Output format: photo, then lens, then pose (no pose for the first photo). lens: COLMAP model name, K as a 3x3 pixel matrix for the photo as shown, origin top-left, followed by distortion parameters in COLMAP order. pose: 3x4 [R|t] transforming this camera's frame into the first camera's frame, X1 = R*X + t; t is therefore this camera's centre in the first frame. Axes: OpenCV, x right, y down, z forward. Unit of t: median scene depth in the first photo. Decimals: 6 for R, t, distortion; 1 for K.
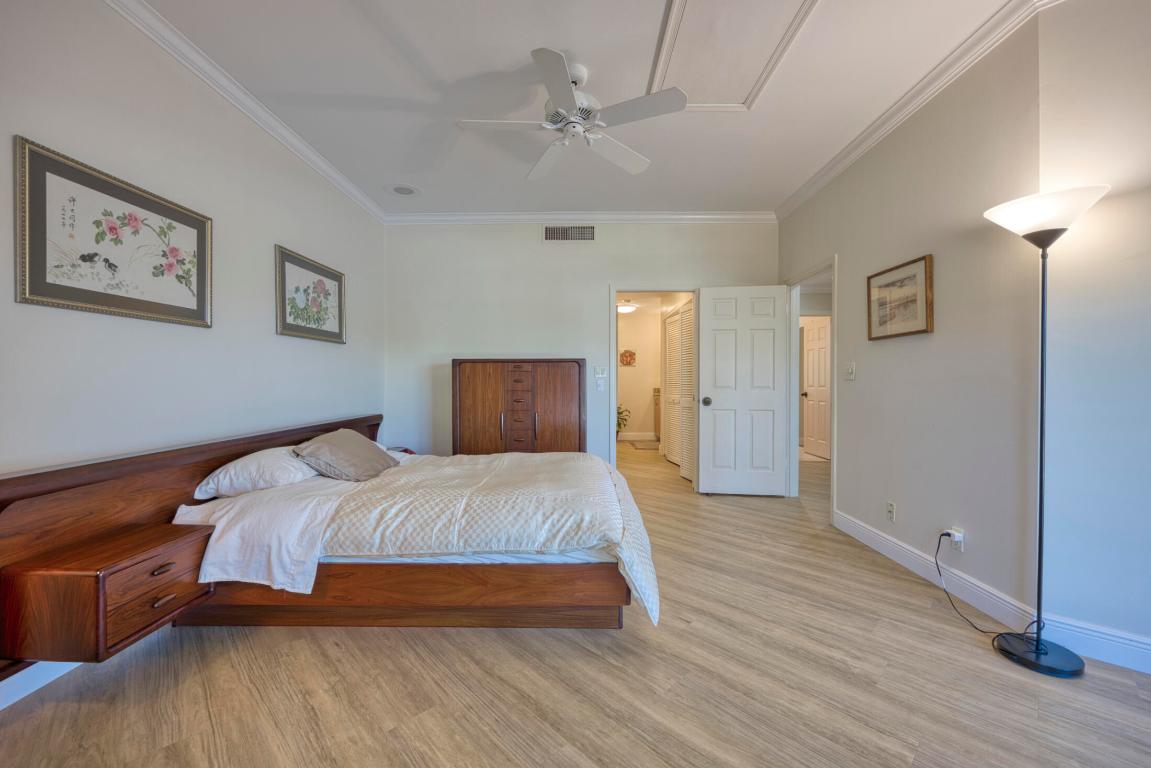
lens RADIAL K [[459.8, 0, 572.3], [0, 459.8, 380.0], [0, 0, 1]] dist [-0.007259, 0.001065]
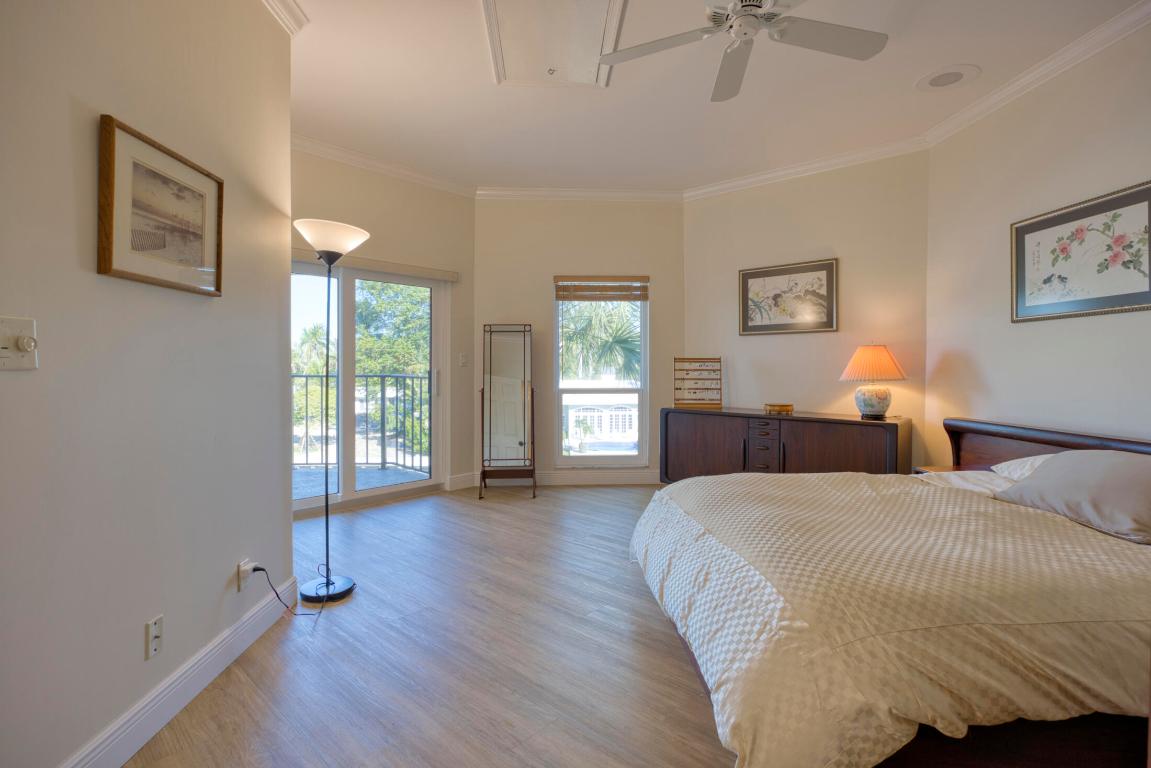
lens RADIAL K [[567.1, 0, 578.2], [0, 567.1, 377.9], [0, 0, 1]] dist [0.000738, 0.000066]
pose [[-0.997770, -0.001182, -0.066733, 0.370895], [-0.002661, 0.999753, 0.022072, -0.008572], [0.066690, 0.022201, -0.997527, 2.158707]]
